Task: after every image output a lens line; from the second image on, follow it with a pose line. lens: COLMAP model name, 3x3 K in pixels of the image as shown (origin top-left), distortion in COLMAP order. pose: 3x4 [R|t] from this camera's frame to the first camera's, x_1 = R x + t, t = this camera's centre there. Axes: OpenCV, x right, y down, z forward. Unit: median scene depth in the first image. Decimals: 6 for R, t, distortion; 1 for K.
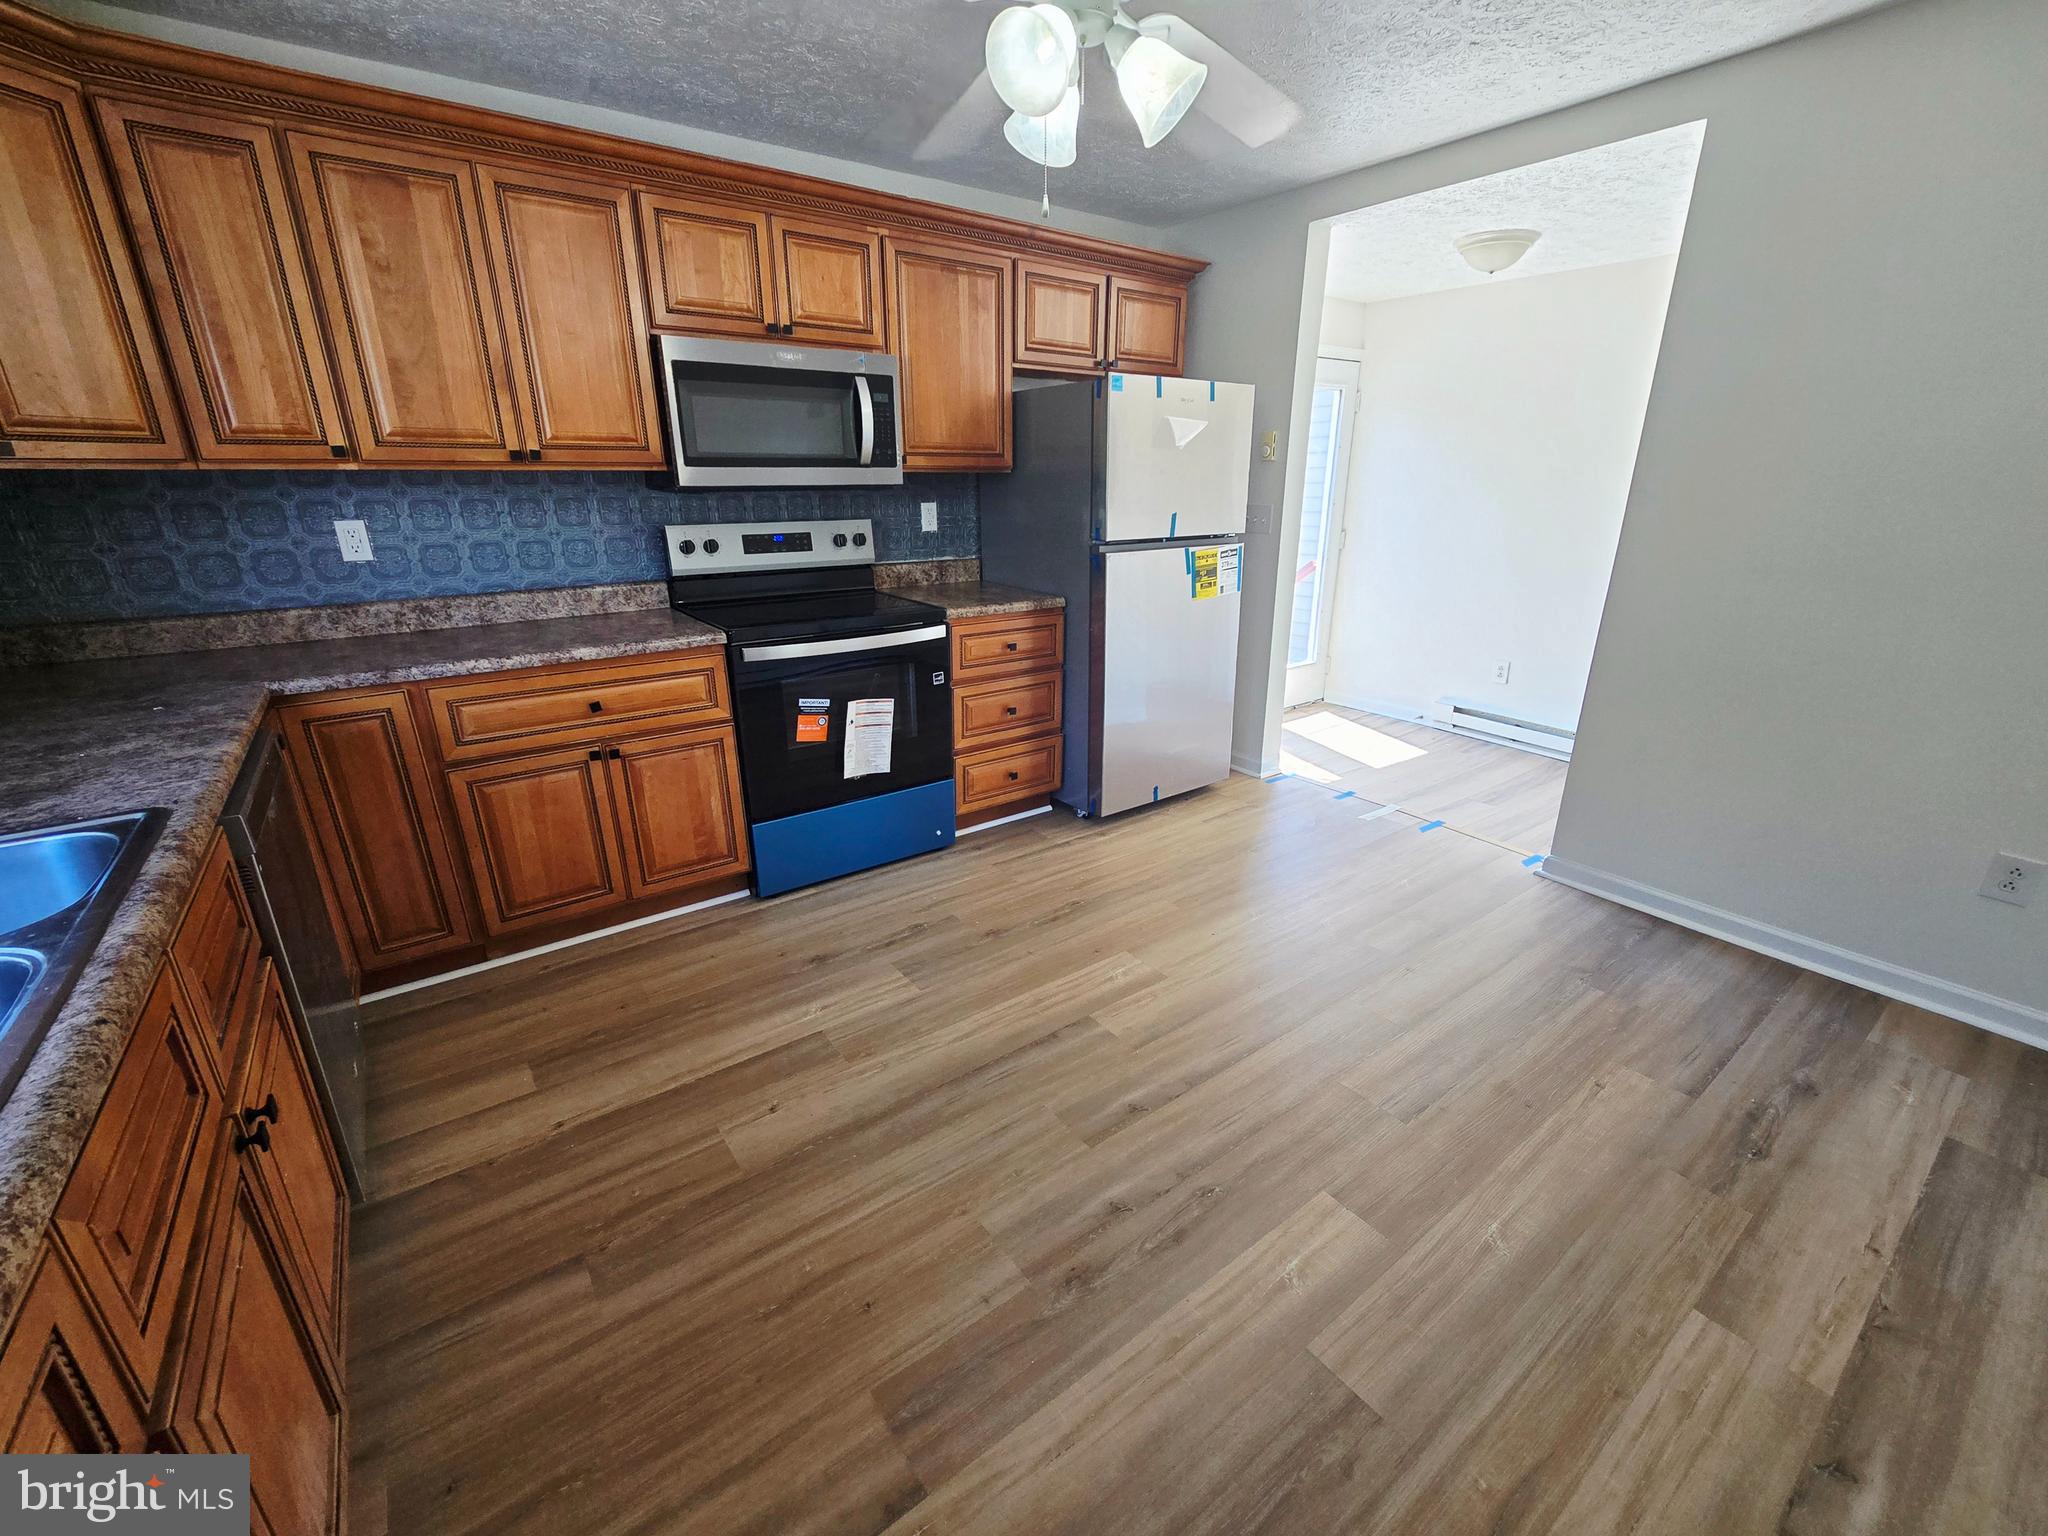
lens RADIAL K [[855.2, 0, 1036.2], [0, 855.2, 773.2], [0, 0, 1]] dist [-0.002606, -0.000225]
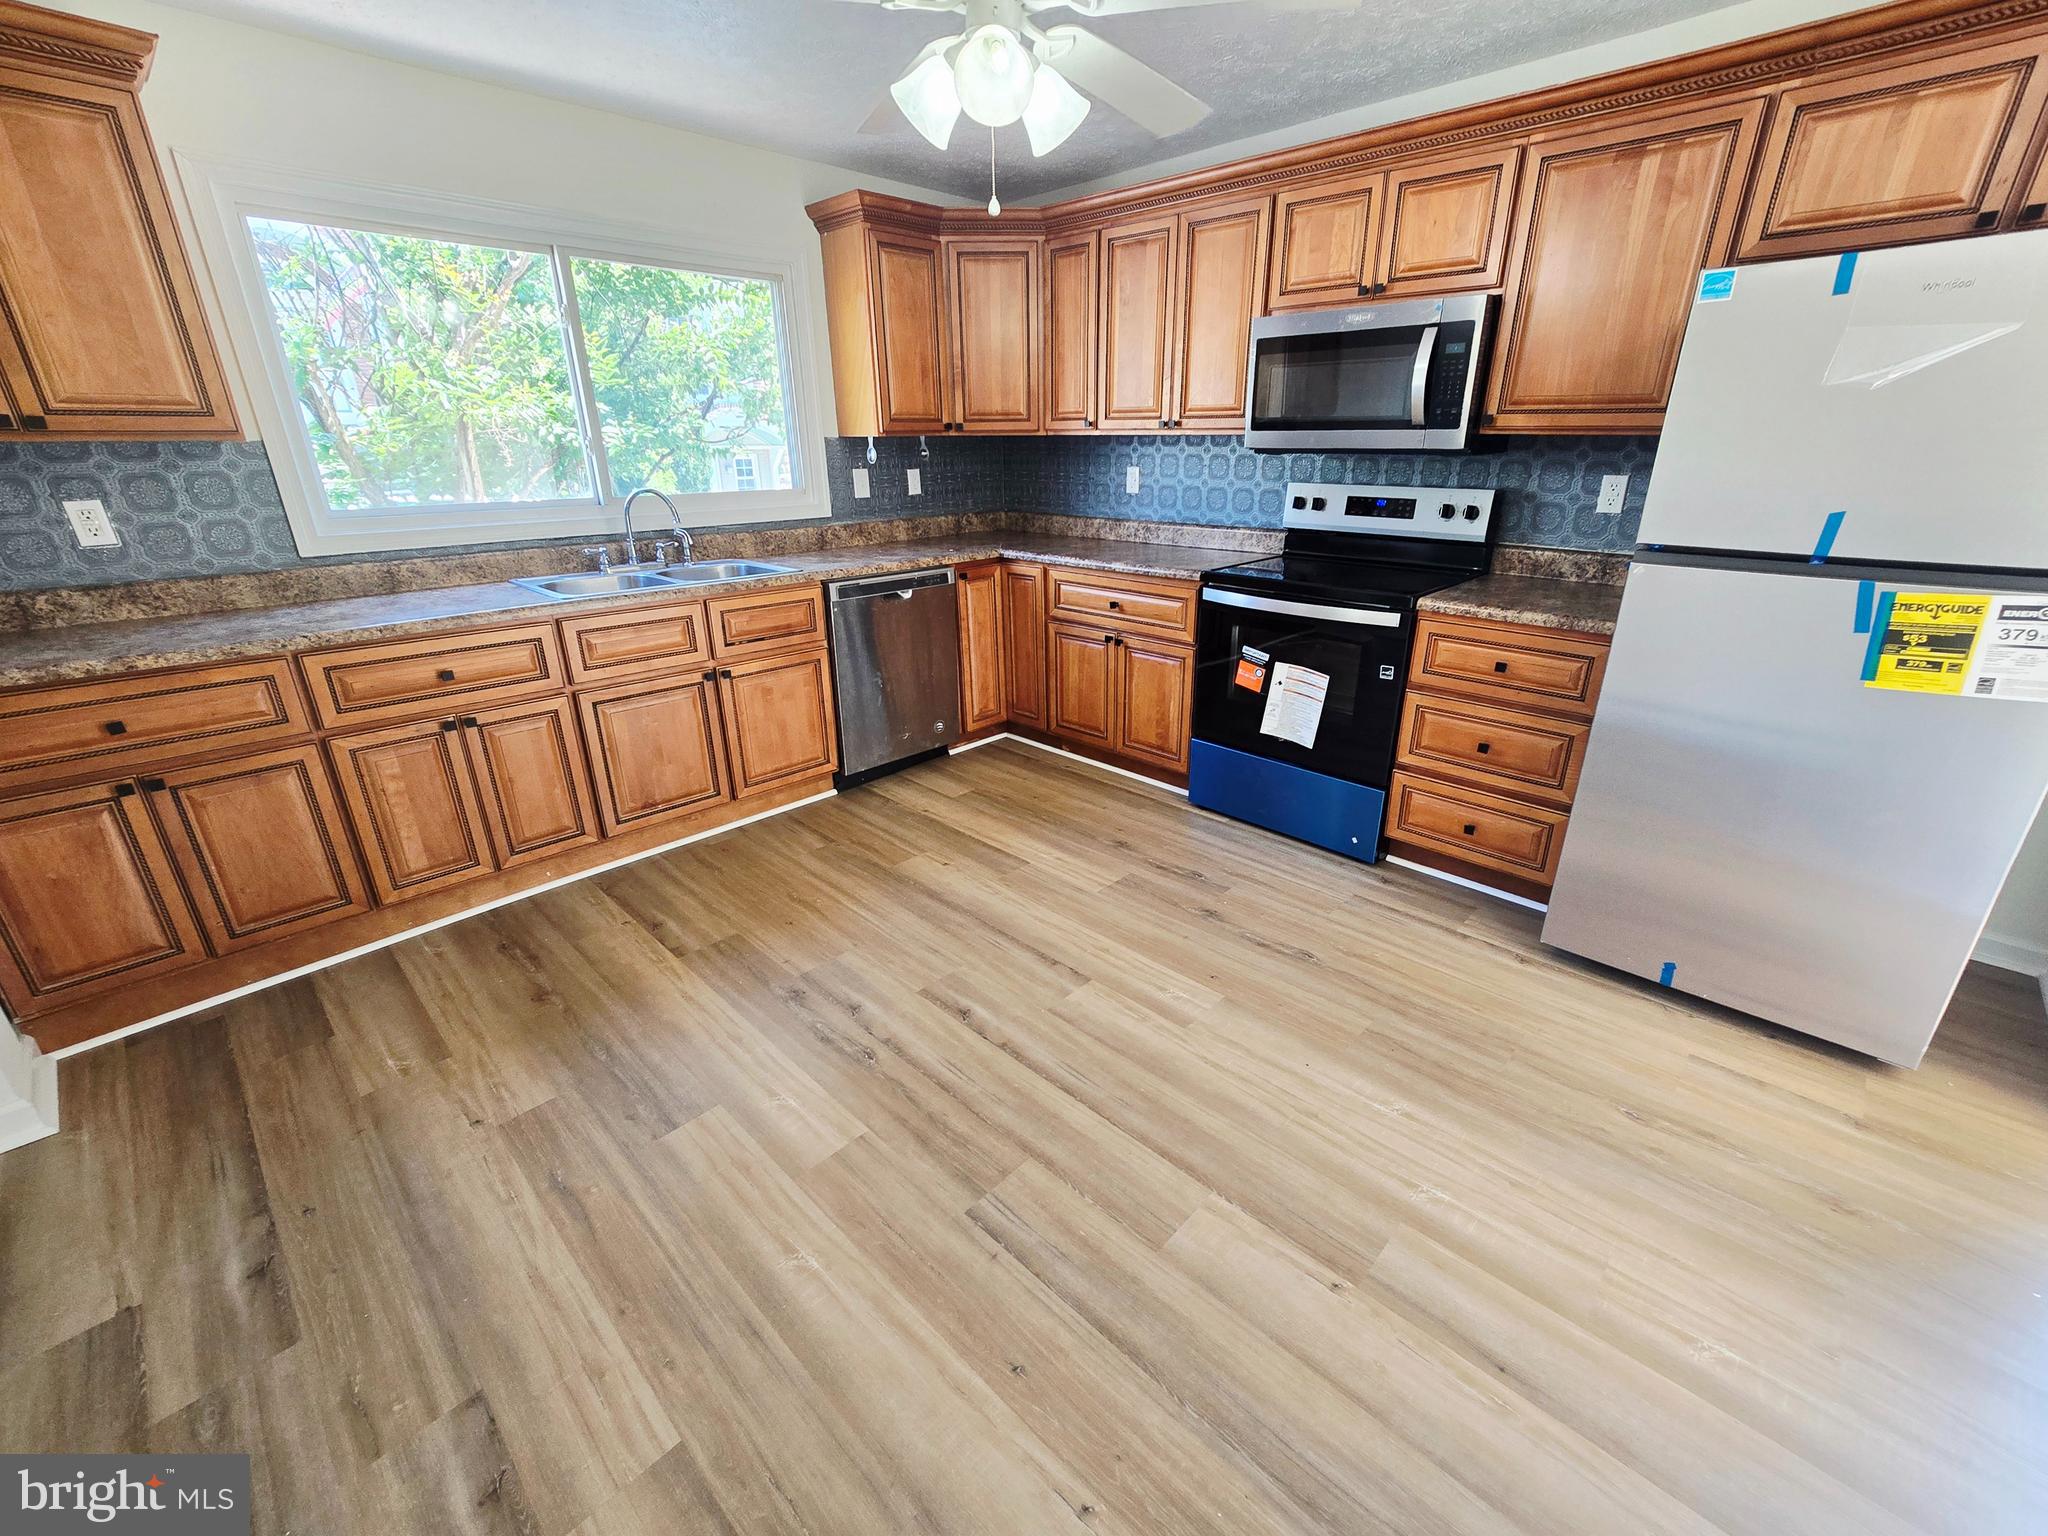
lens RADIAL K [[855.2, 0, 1044.1], [0, 855.2, 771.7], [0, 0, 1]] dist [-0.002606, -0.000225]
pose [[0.158211, 0.359615, -0.919590, 0.739624], [-0.323784, 0.898720, 0.295748, -0.180951], [0.932809, 0.250958, 0.258625, 0.514262]]
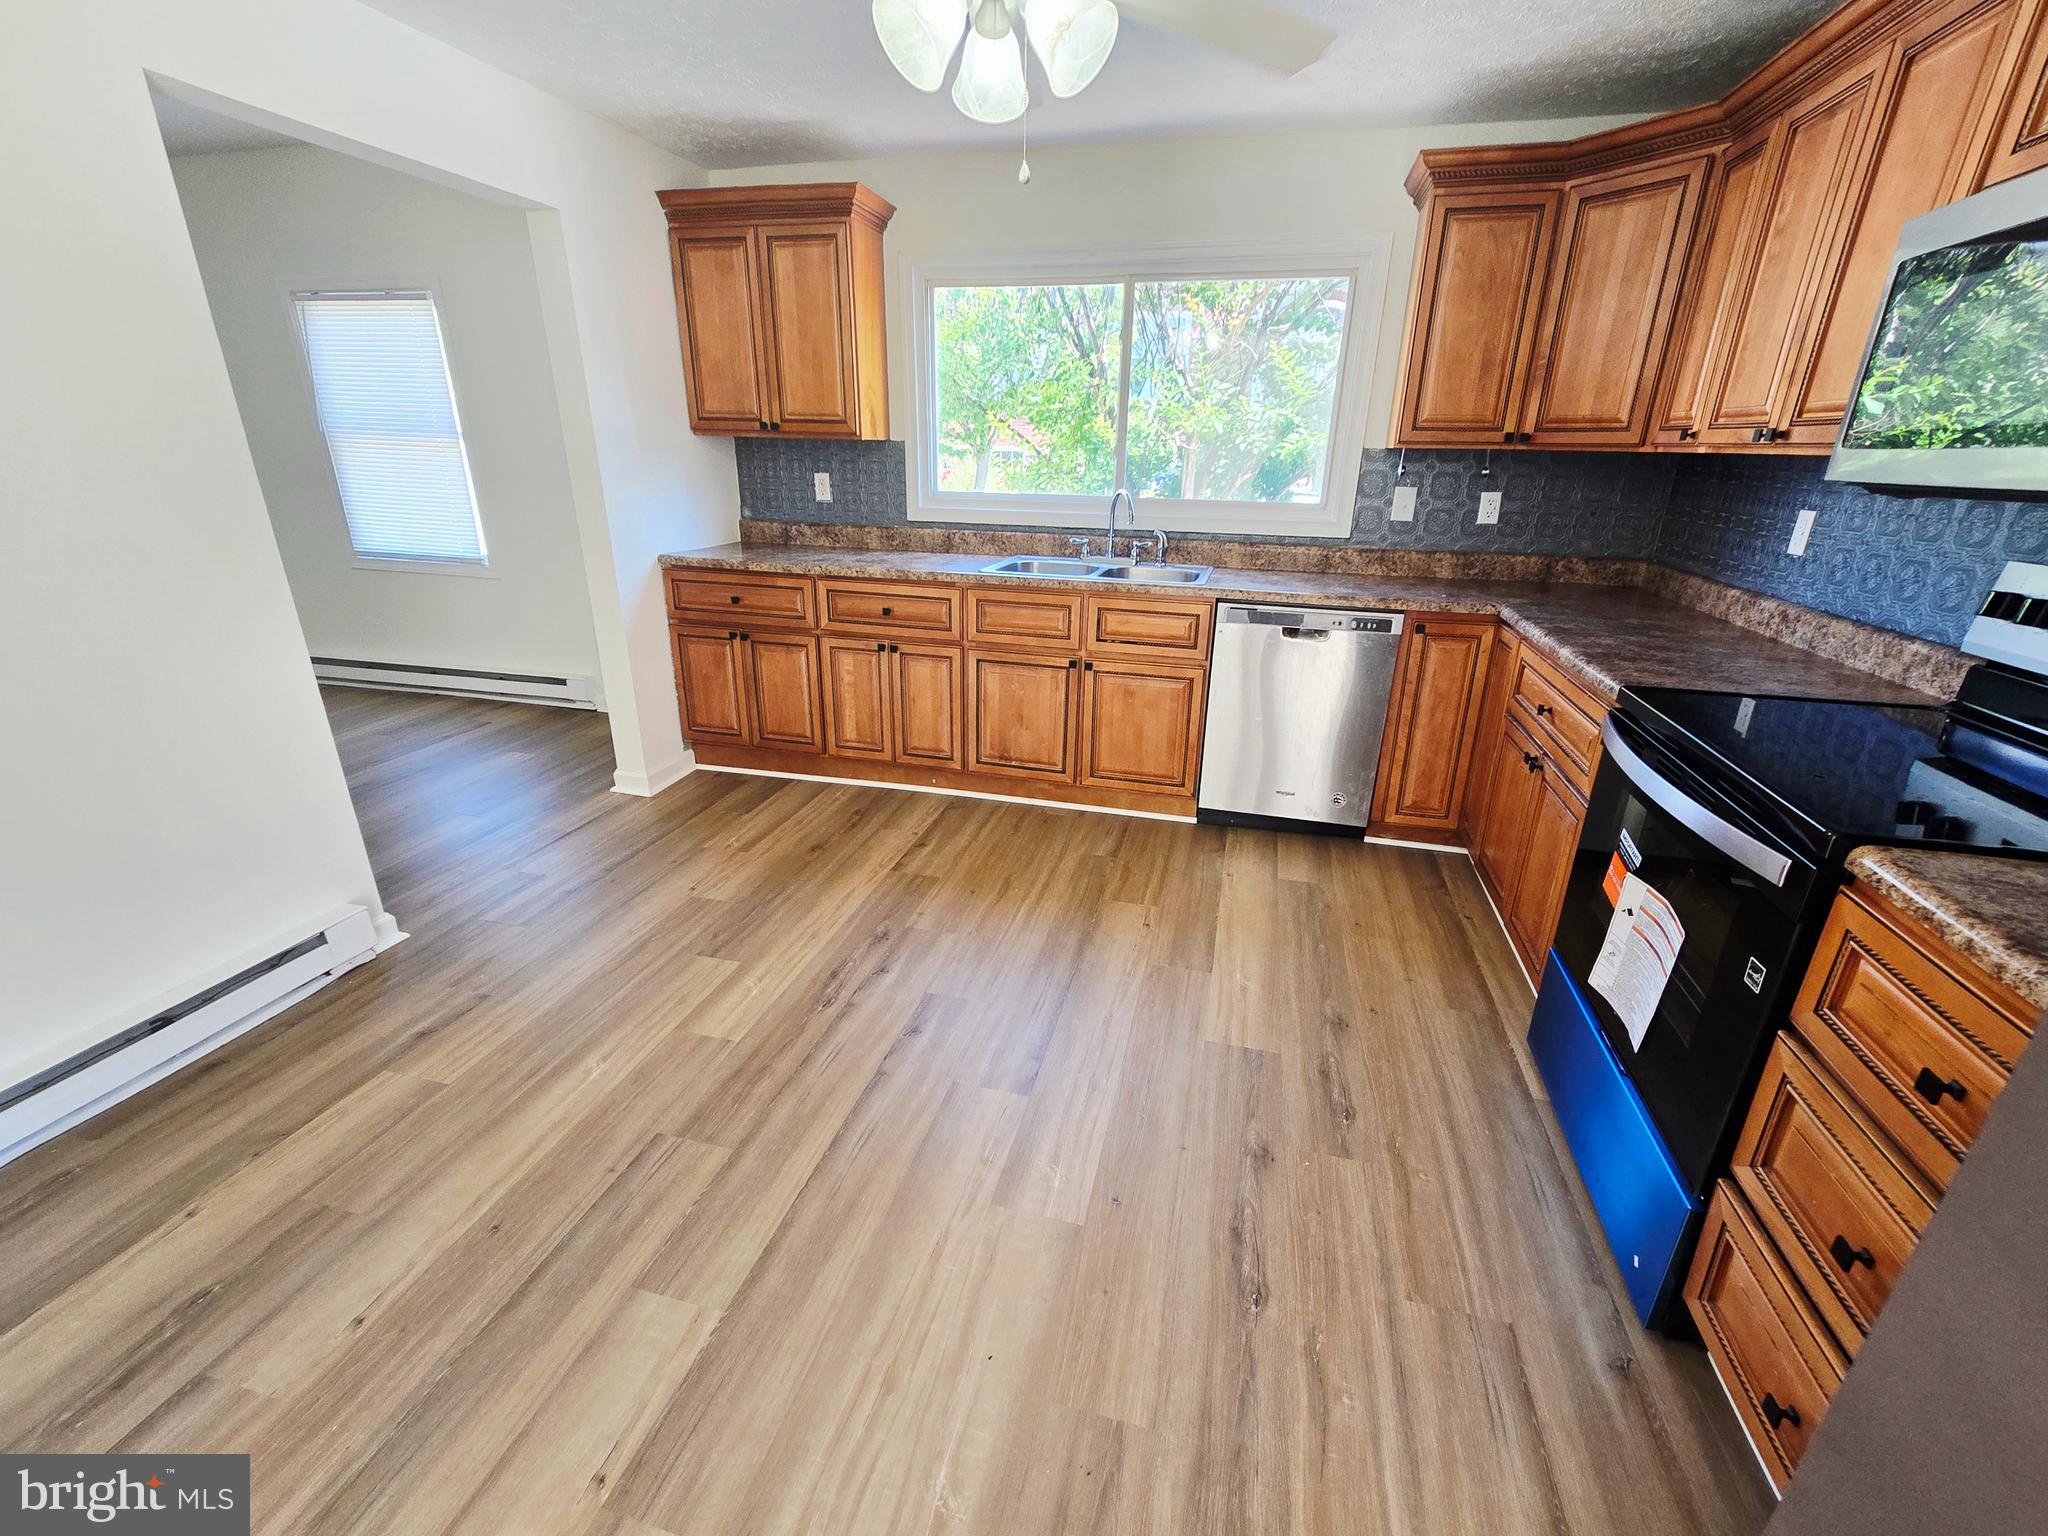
lens RADIAL K [[855.2, 0, 1029.5], [0, 855.2, 769.3], [0, 0, 1]] dist [-0.002606, -0.000225]
pose [[-0.782318, 0.209399, -0.586626, 0.401479], [-0.222917, 0.785297, 0.577595, -0.374336], [0.581624, 0.582632, -0.567674, 1.064863]]
